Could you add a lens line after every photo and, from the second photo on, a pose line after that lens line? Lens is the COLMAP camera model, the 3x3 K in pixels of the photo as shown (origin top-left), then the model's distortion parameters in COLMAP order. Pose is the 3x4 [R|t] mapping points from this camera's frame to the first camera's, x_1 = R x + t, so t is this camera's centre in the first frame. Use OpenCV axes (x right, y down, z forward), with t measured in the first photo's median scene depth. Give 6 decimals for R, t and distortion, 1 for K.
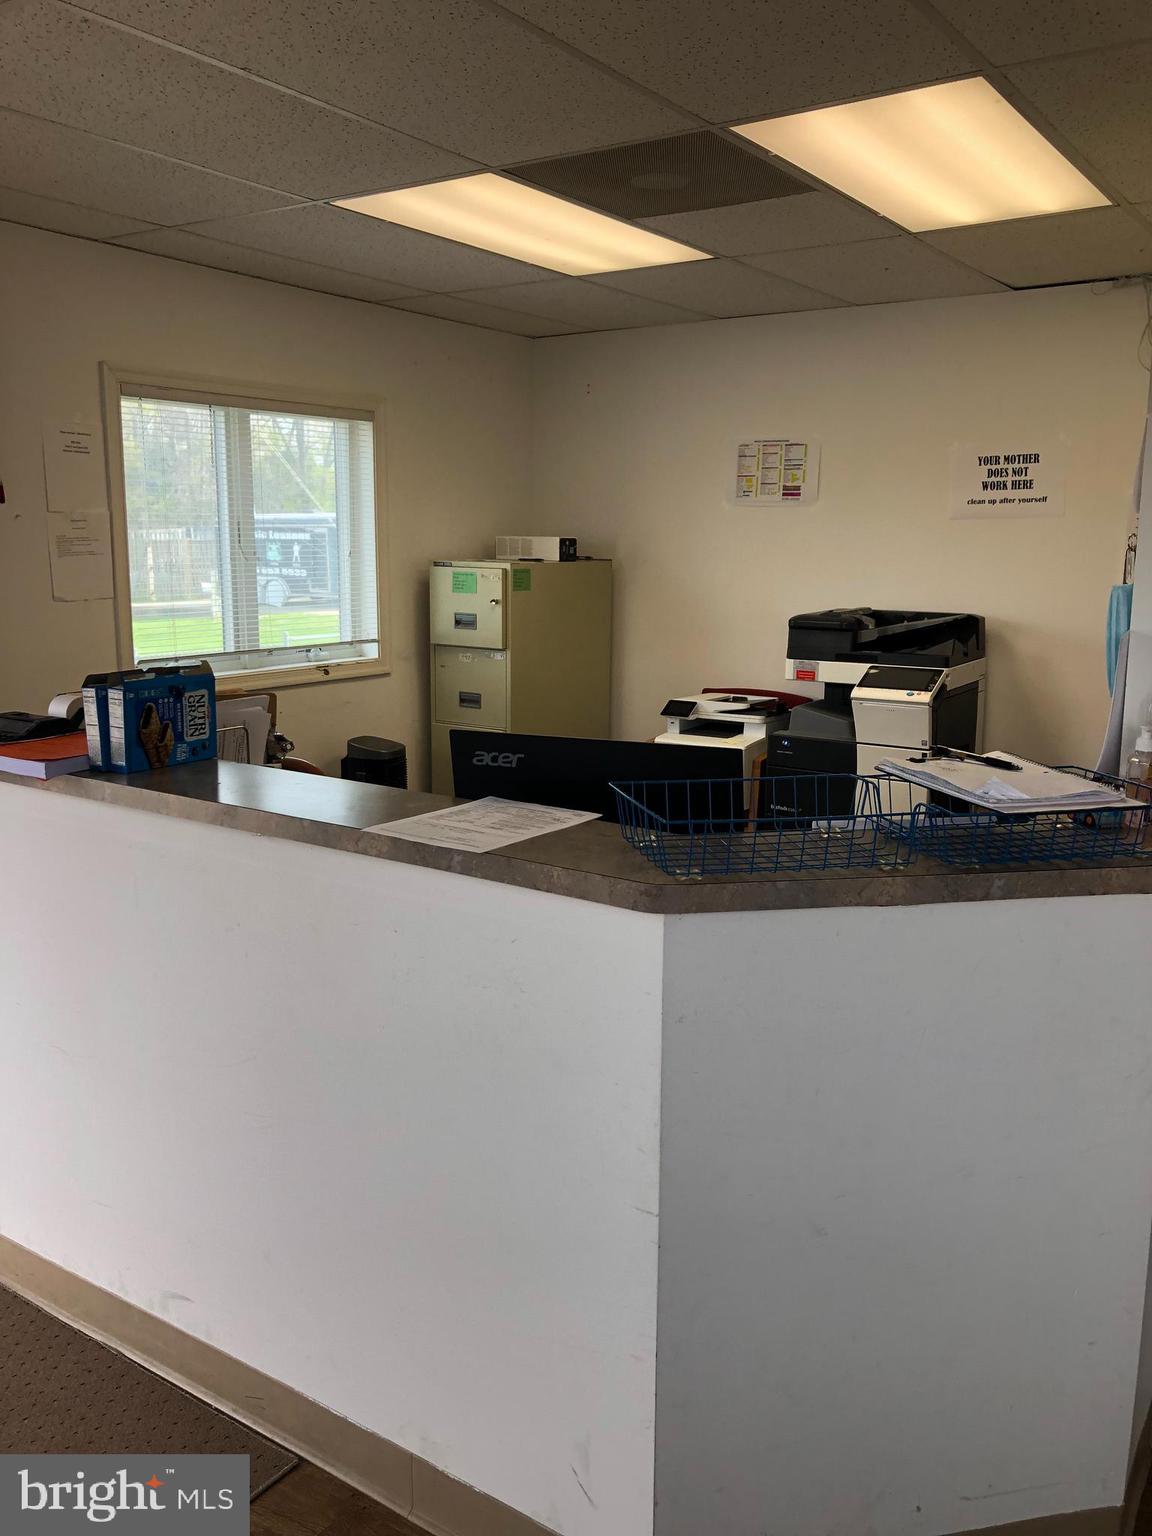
lens RADIAL K [[1265.6, 0, 579.3], [0, 1265.6, 764.3], [0, 0, 1]] dist [0.029692, -0.065634]
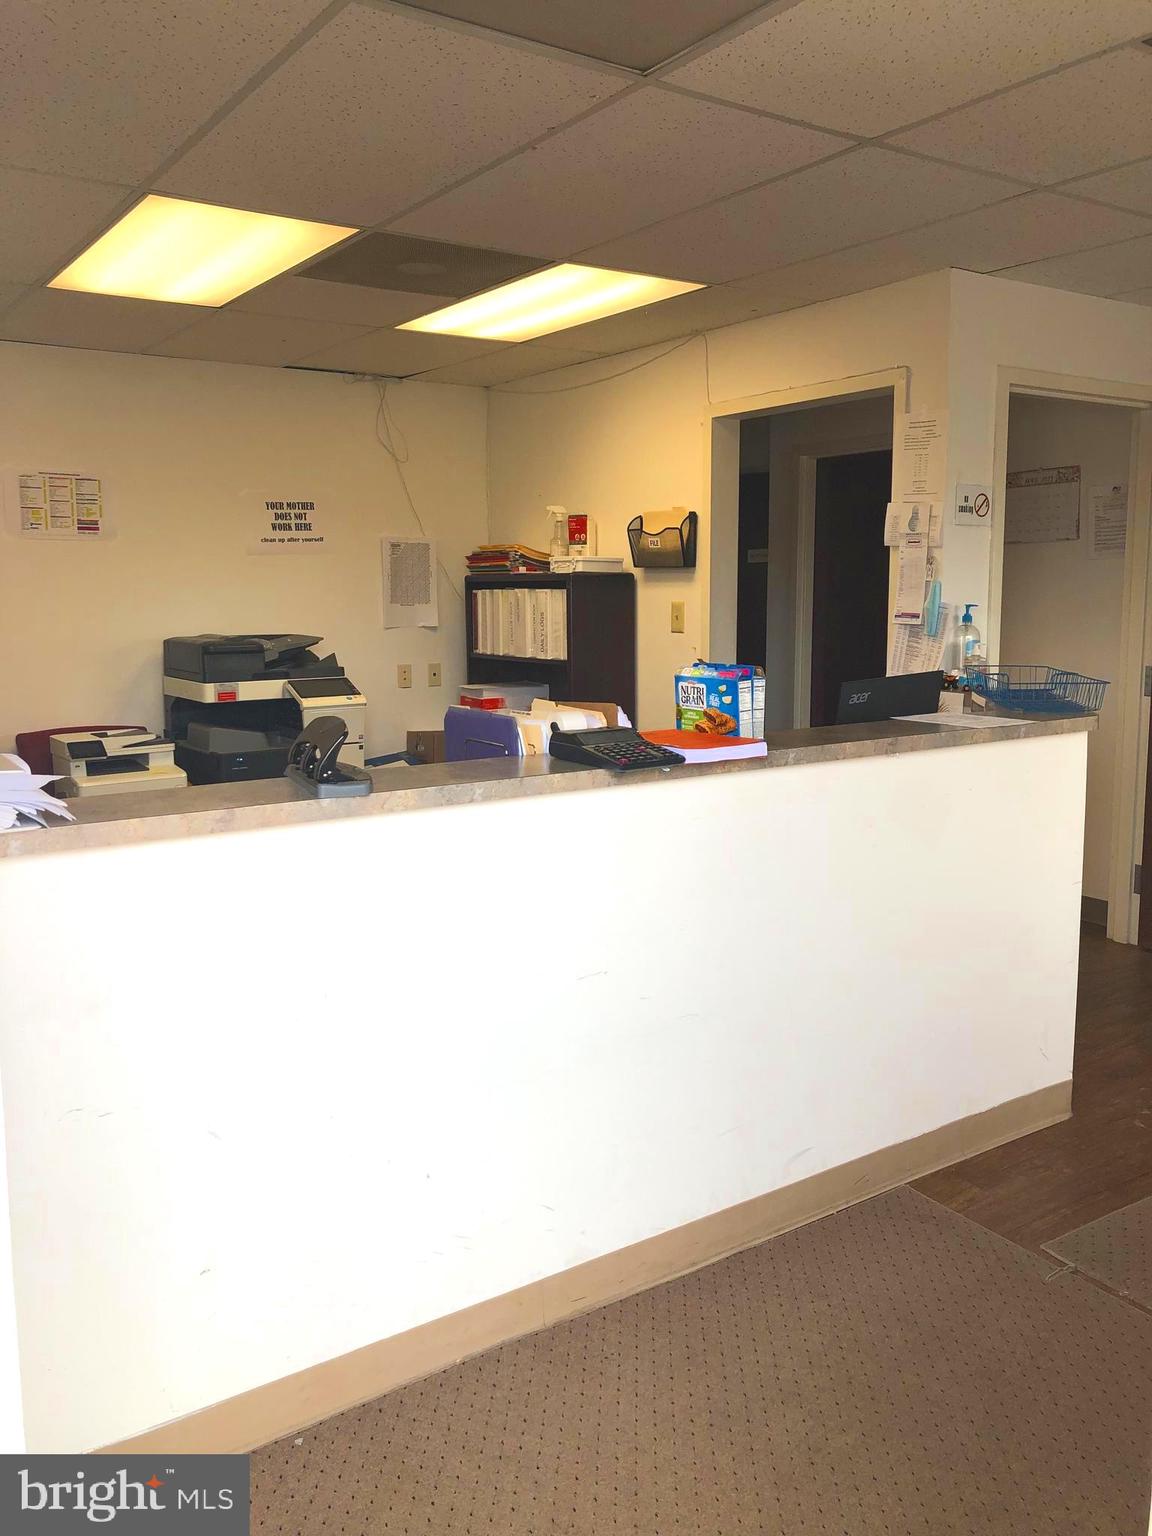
lens RADIAL K [[1265.6, 0, 581.7], [0, 1265.6, 769.9], [0, 0, 1]] dist [0.029692, -0.065634]
pose [[0.356179, -0.147631, 0.922682, -0.707167], [0.177341, 0.980174, 0.088372, -0.050084], [-0.917435, 0.132153, 0.375298, 0.319830]]
